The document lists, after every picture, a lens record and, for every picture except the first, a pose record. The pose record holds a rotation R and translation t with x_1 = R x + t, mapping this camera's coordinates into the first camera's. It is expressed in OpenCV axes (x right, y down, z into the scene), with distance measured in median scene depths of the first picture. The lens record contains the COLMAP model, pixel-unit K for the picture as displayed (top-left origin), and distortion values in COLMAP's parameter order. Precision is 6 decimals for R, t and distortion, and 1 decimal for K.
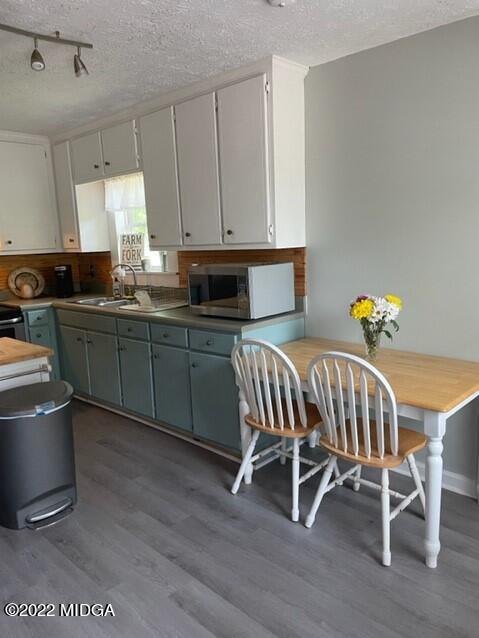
lens RADIAL K [[485.3, 0, 258.4], [0, 485.3, 316.7], [0, 0, 1]] dist [0.080250, -0.100158]
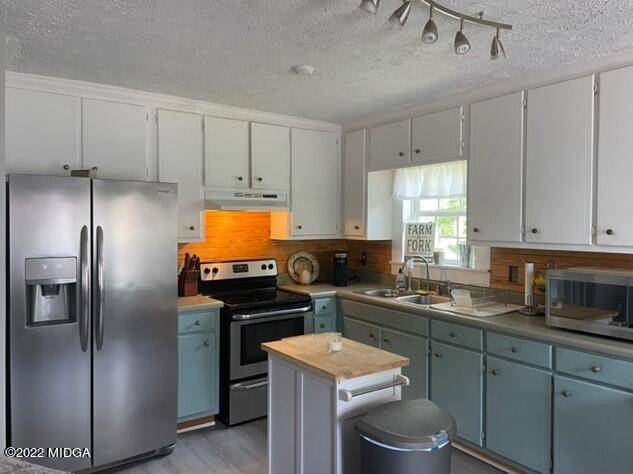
lens RADIAL K [[481.5, 0, 313.2], [0, 481.5, 229.3], [0, 0, 1]] dist [0.080250, -0.100158]
pose [[0.977316, 0.046917, -0.206523, -0.334646], [-0.074658, 0.988876, -0.128652, -0.029581], [0.198190, 0.141152, 0.969947, 0.080363]]
